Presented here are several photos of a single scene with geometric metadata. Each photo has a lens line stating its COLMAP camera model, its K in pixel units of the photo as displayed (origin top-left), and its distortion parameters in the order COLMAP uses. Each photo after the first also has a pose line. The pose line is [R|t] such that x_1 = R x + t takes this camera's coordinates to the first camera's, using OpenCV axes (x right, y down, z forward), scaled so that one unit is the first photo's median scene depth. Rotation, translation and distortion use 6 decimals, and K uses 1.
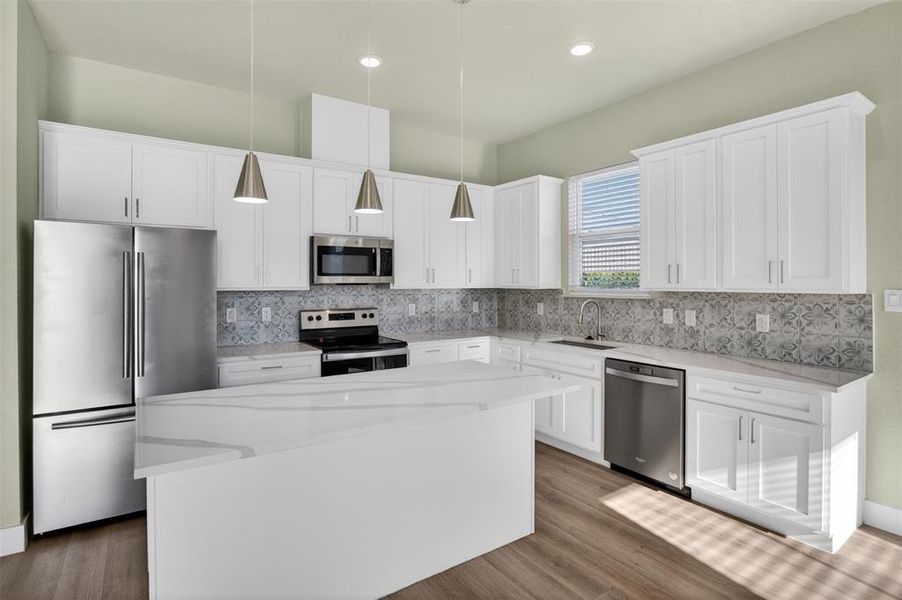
lens RADIAL K [[442.9, 0, 449.8], [0, 442.9, 277.8], [0, 0, 1]] dist [-0.006221, 0.005956]
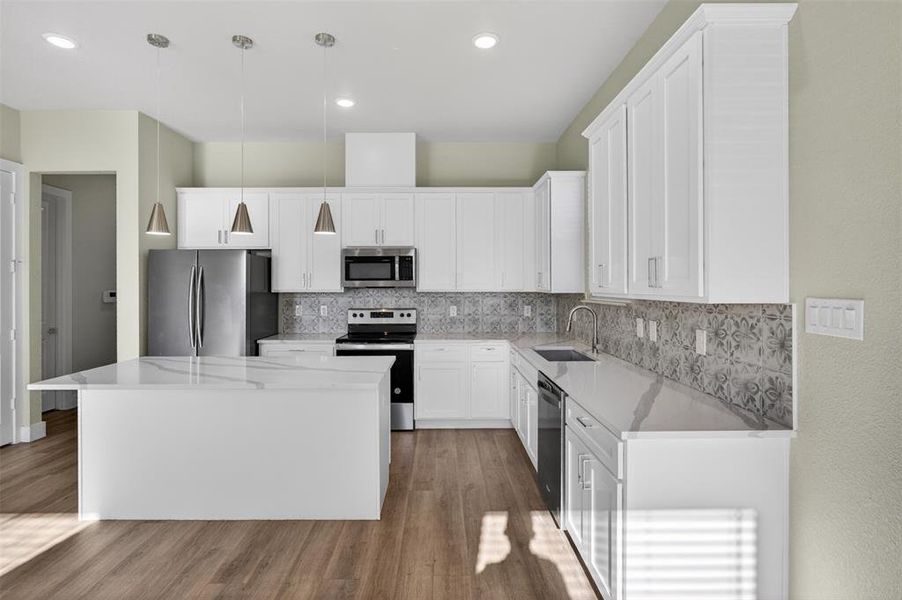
lens RADIAL K [[442.9, 0, 483.7], [0, 442.9, 283.4], [0, 0, 1]] dist [-0.006221, 0.005956]
pose [[0.835636, -0.004283, -0.549267, 0.698533], [0.008067, 0.999957, 0.004476, -0.000128], [0.549224, -0.008172, 0.835635, 0.173836]]
